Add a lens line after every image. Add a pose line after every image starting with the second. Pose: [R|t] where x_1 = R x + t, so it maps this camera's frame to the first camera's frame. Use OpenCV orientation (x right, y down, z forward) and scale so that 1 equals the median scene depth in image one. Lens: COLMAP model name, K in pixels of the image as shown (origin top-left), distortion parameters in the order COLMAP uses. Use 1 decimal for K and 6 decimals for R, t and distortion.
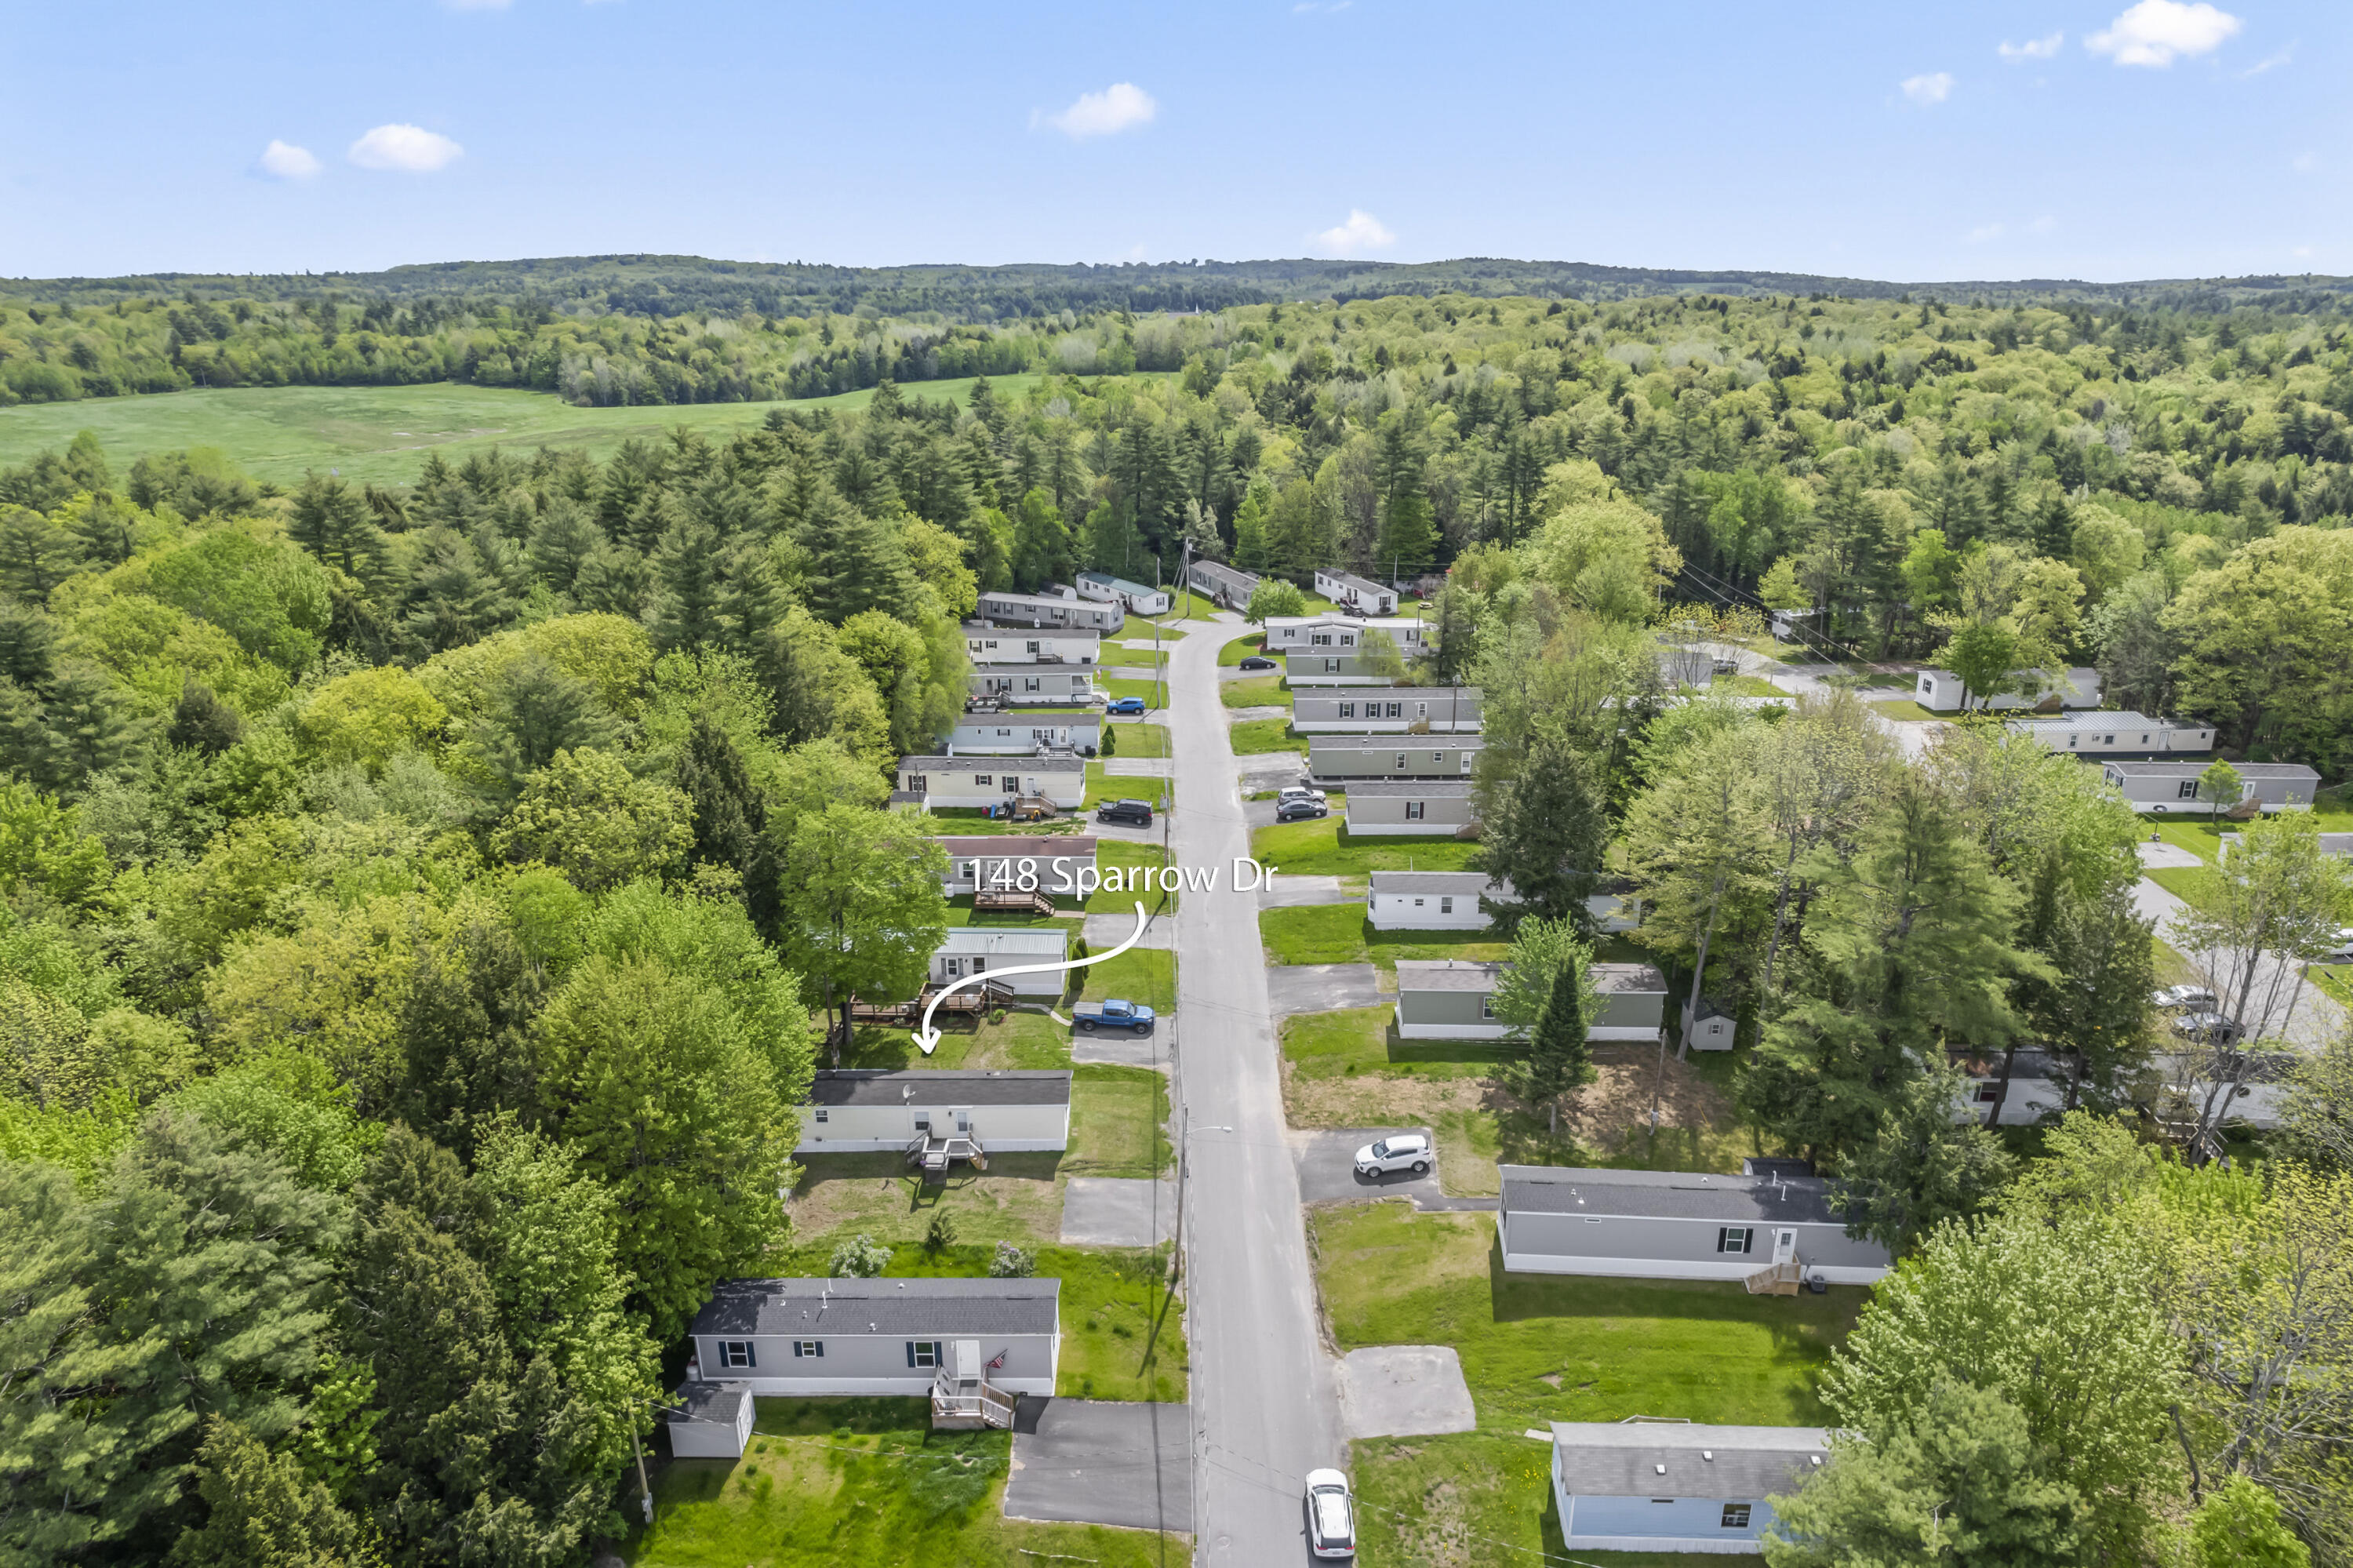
lens RADIAL K [[1497.5, 0, 1191.7], [0, 1497.5, 791.6], [0, 0, 1]] dist [-0.072093, 0.065243]
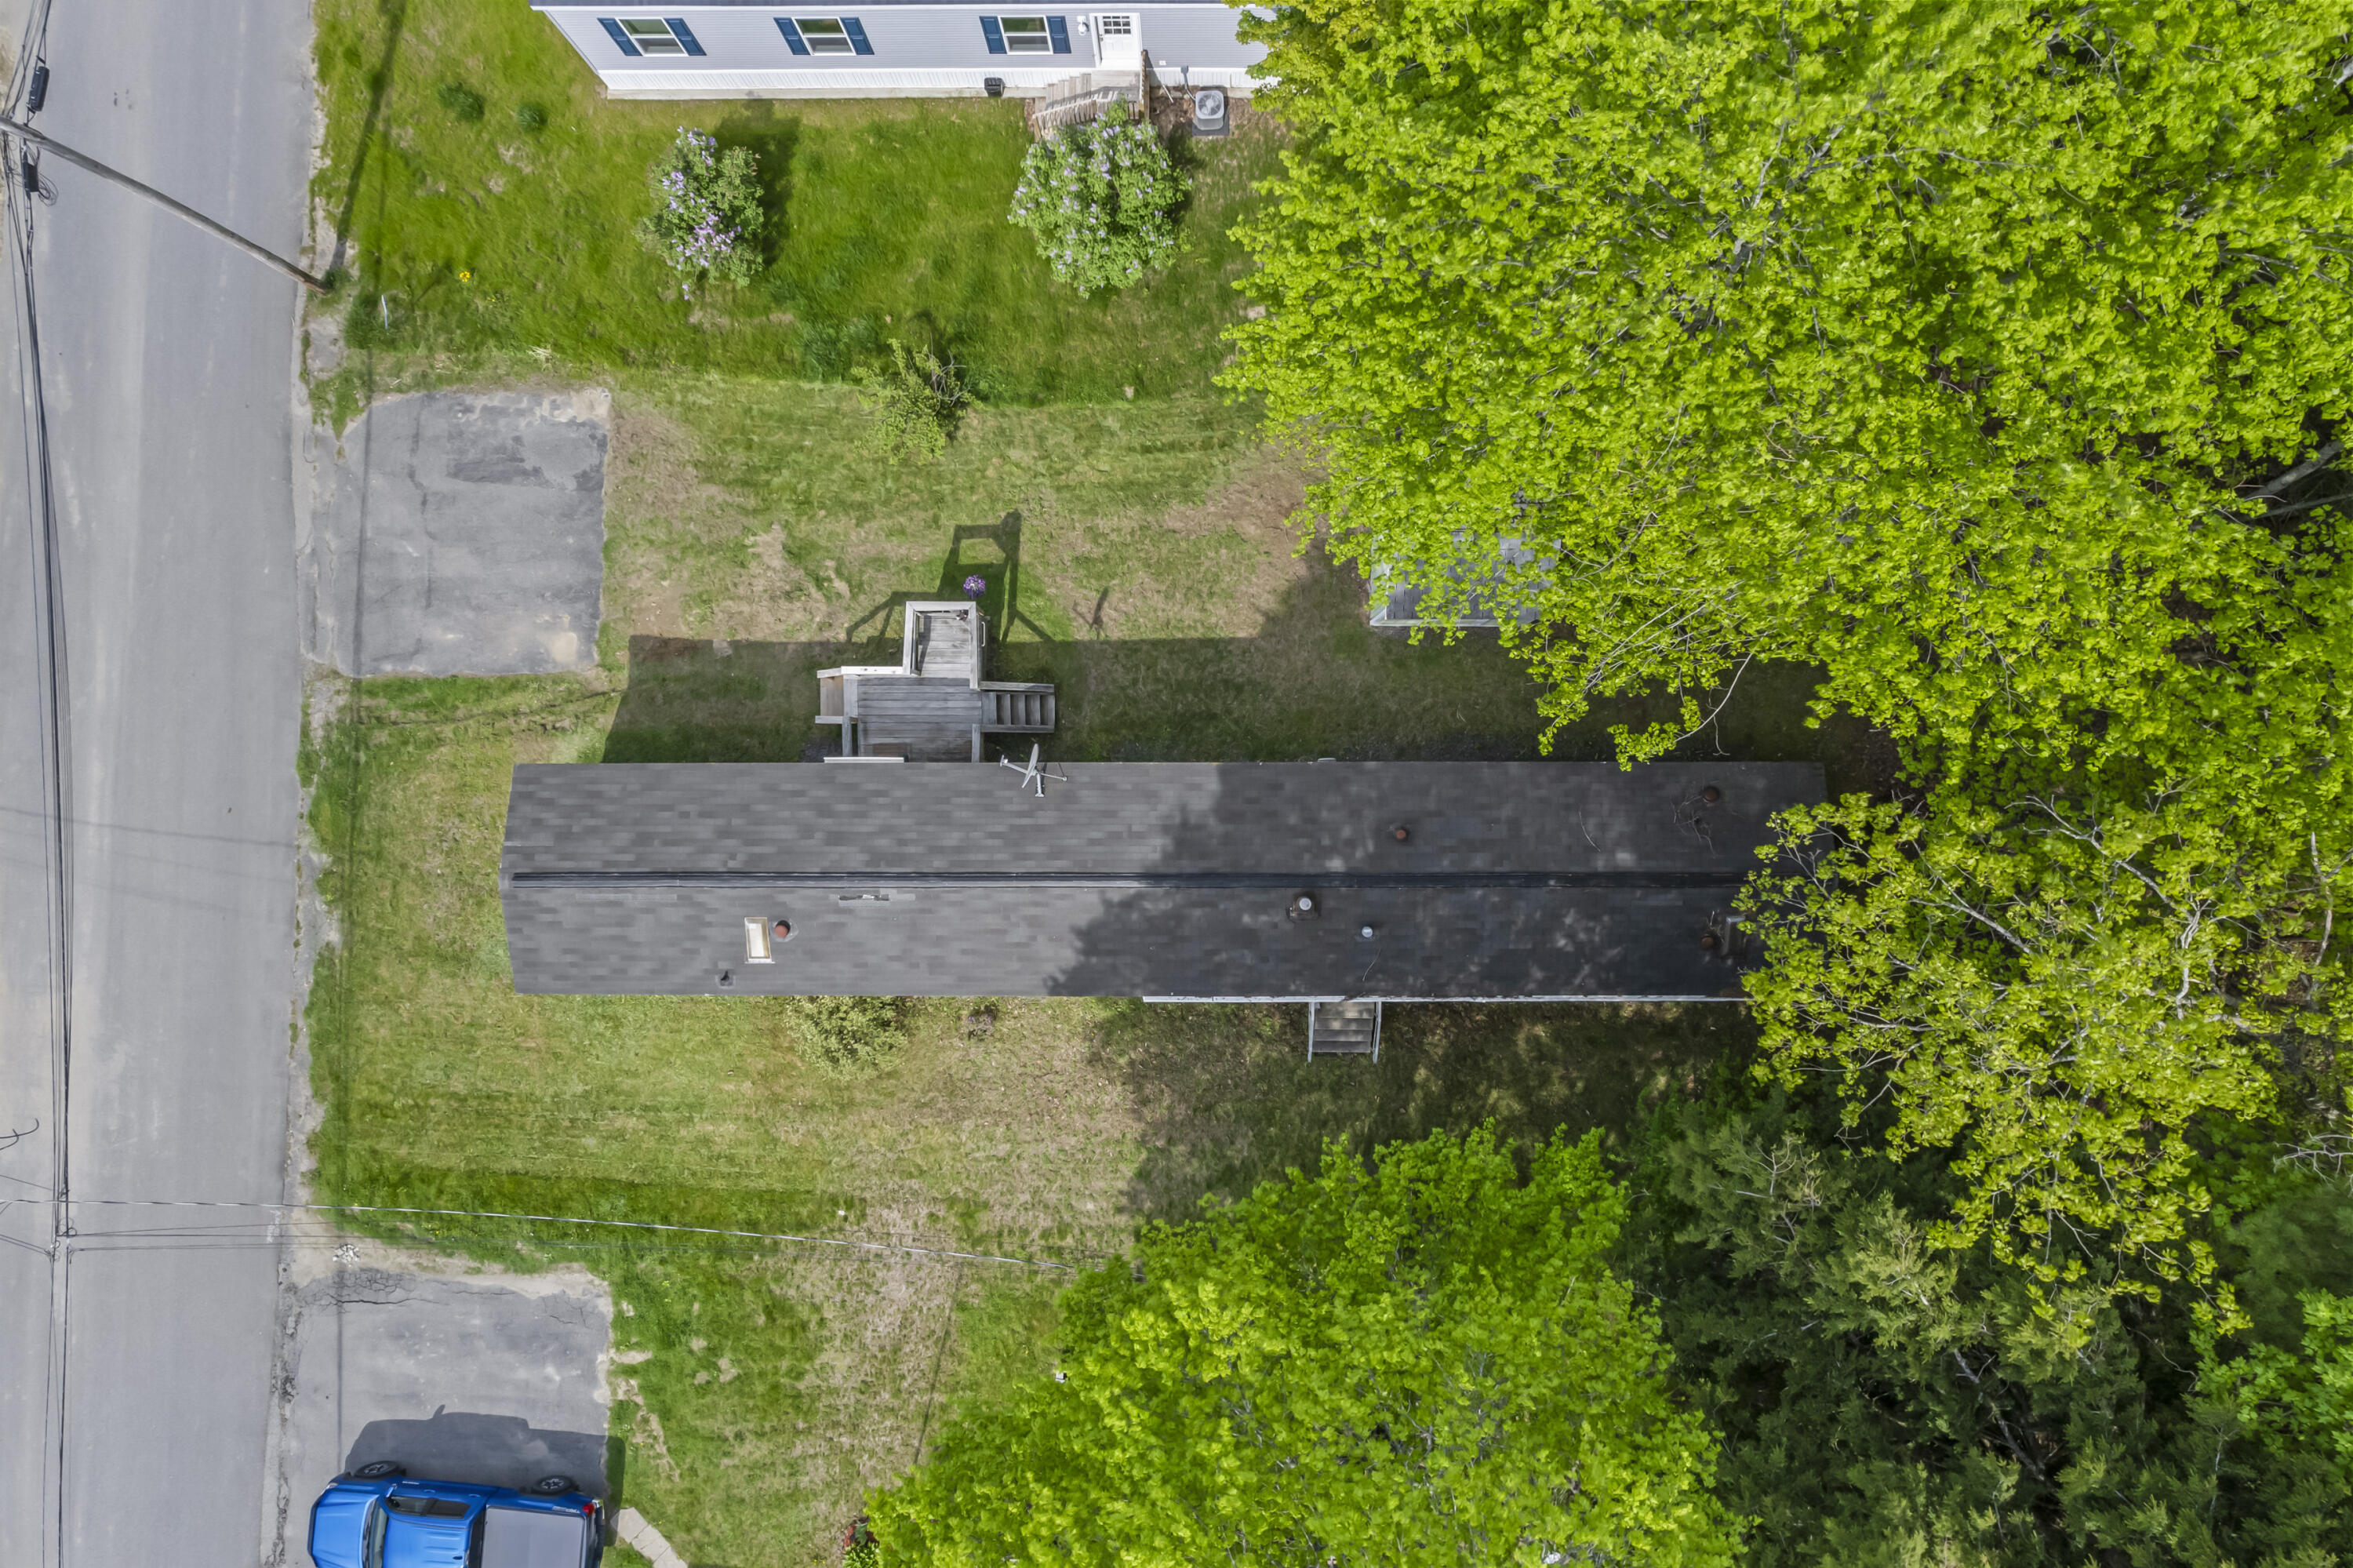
lens RADIAL K [[1511.4, 0, 1176.5], [0, 1511.4, 784.0], [0, 0, 1]] dist [-0.103315, 0.115315]
pose [[-0.999831, -0.014111, 0.011809, -0.125630], [0.015683, -0.317851, 0.948011, -0.045834], [-0.009624, 0.948036, 0.318018, 0.510020]]
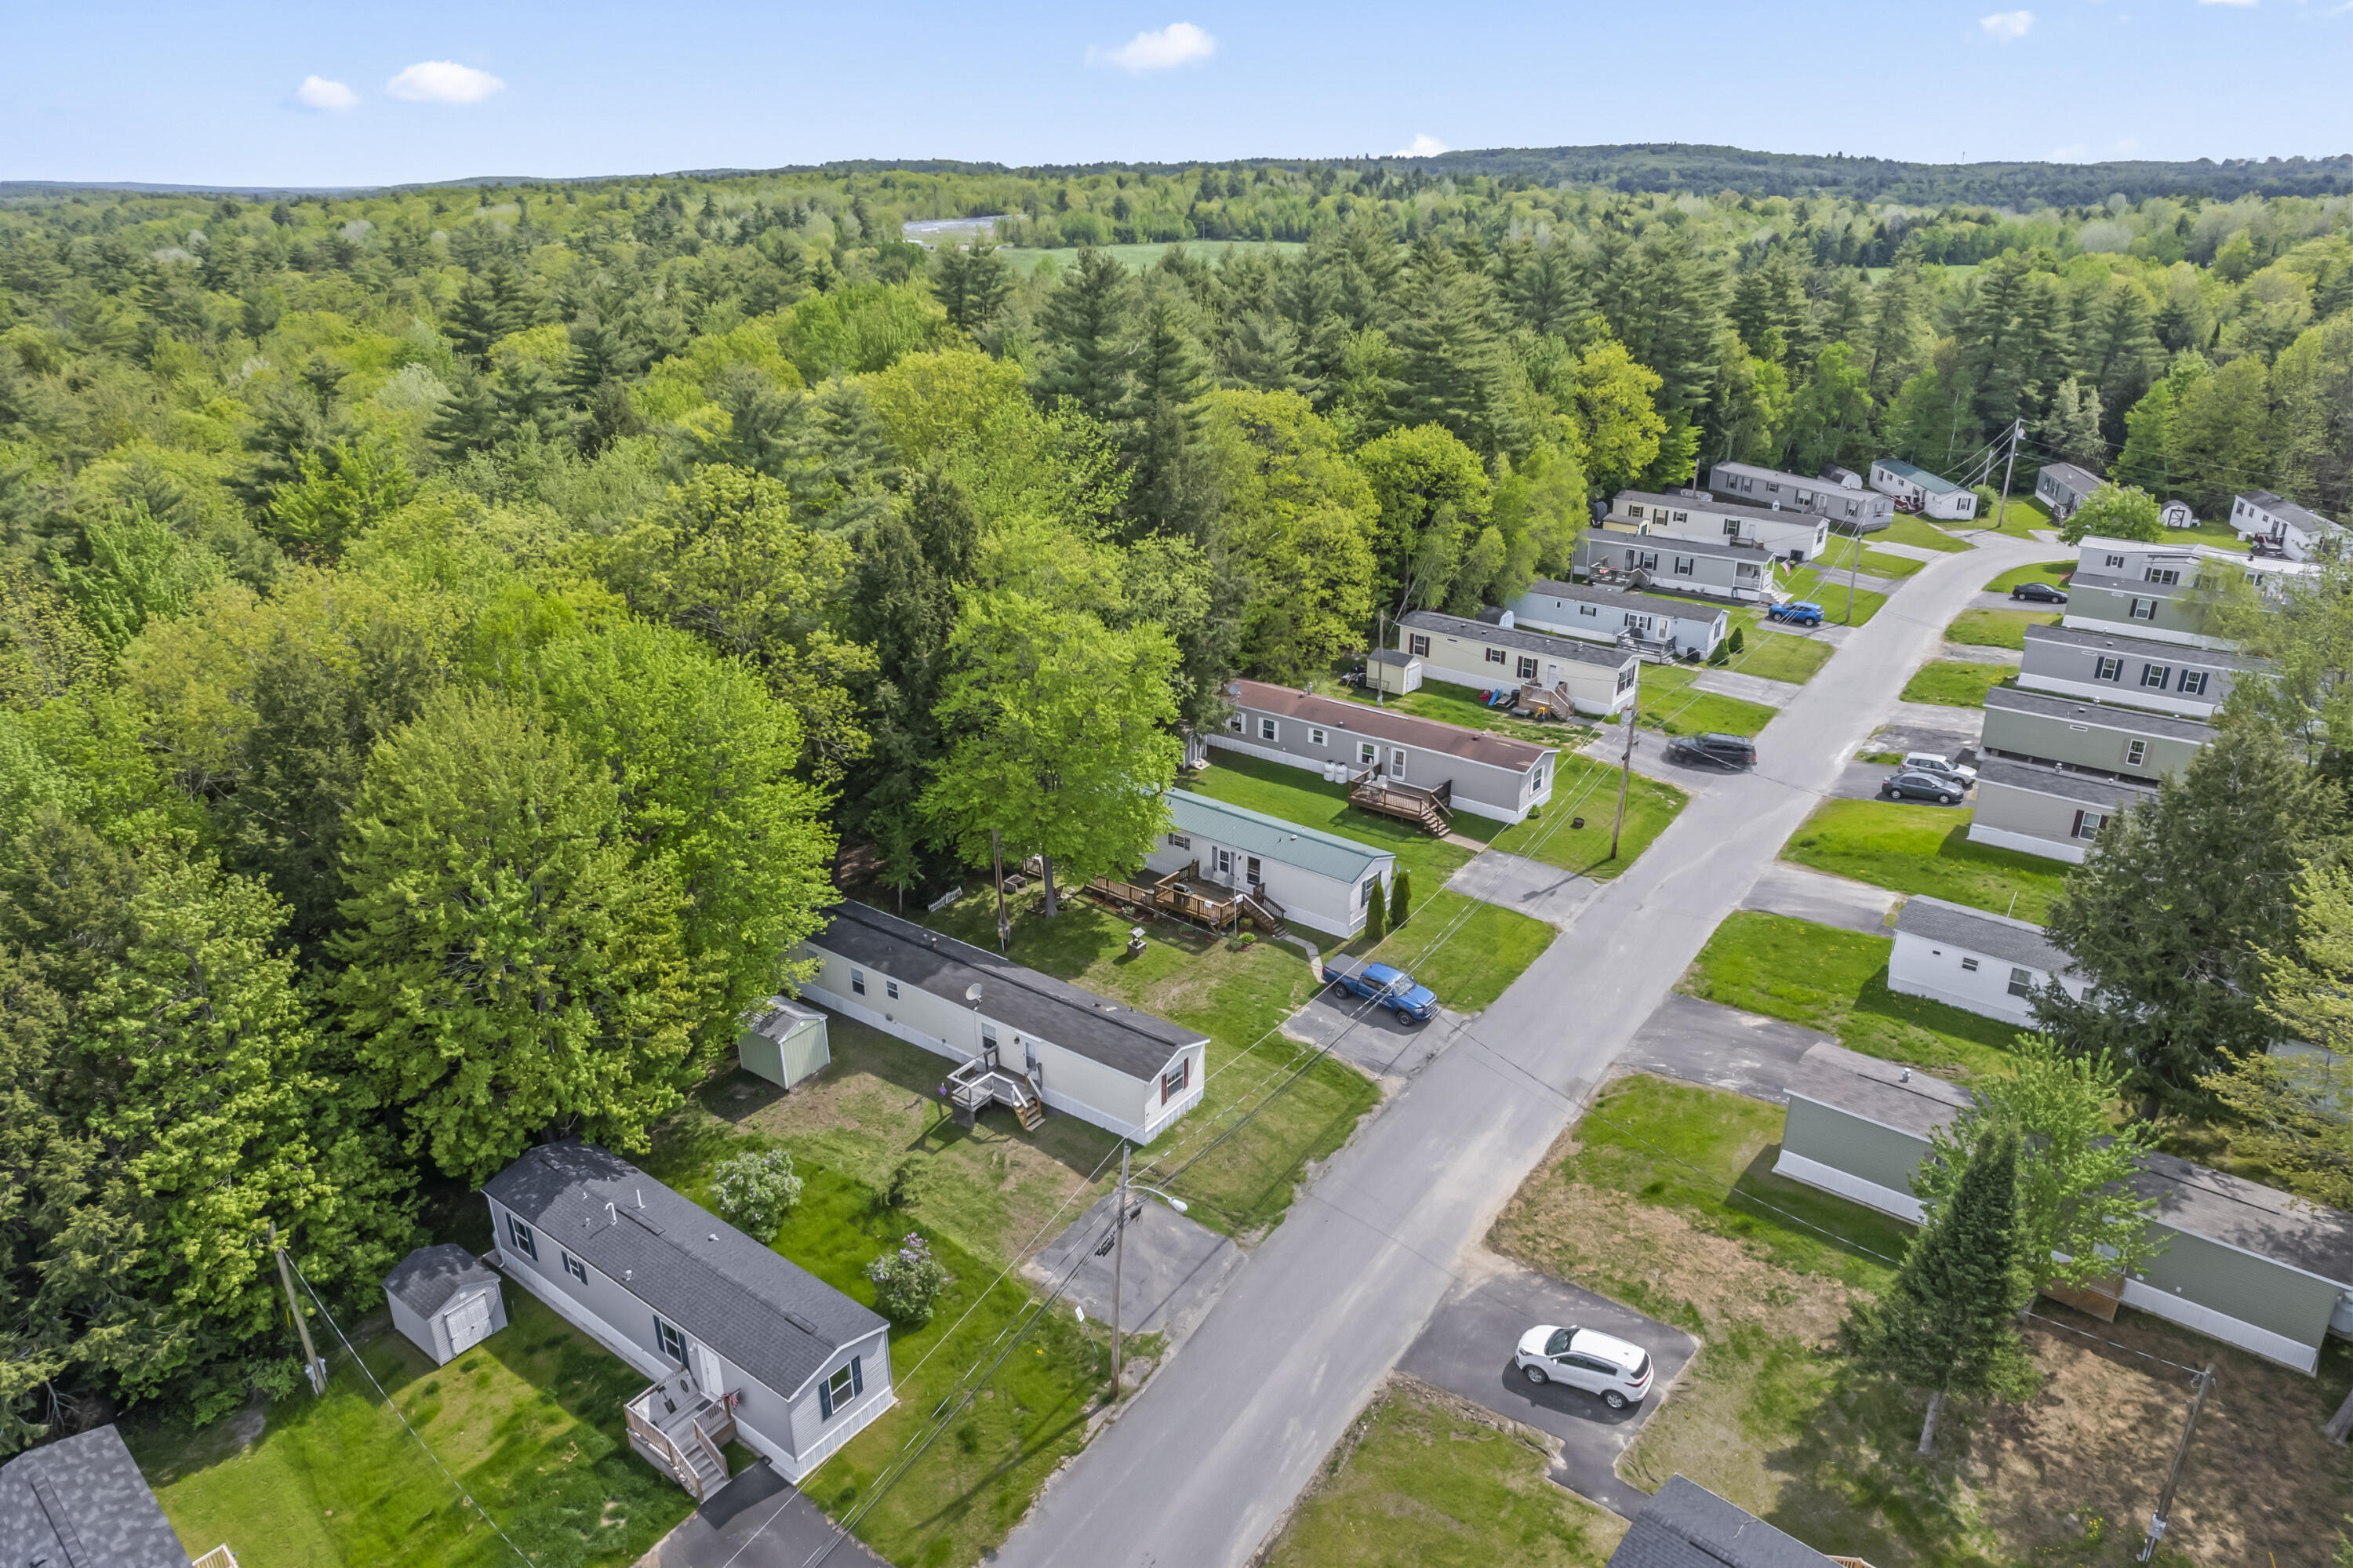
lens RADIAL K [[1497.5, 0, 1191.7], [0, 1497.5, 791.6], [0, 0, 1]] dist [-0.072093, 0.065243]
pose [[0.802930, 0.229103, -0.550286, 0.154141], [-0.194889, 0.973349, 0.120874, -0.001960], [0.563313, 0.010192, 0.826181, 0.255294]]
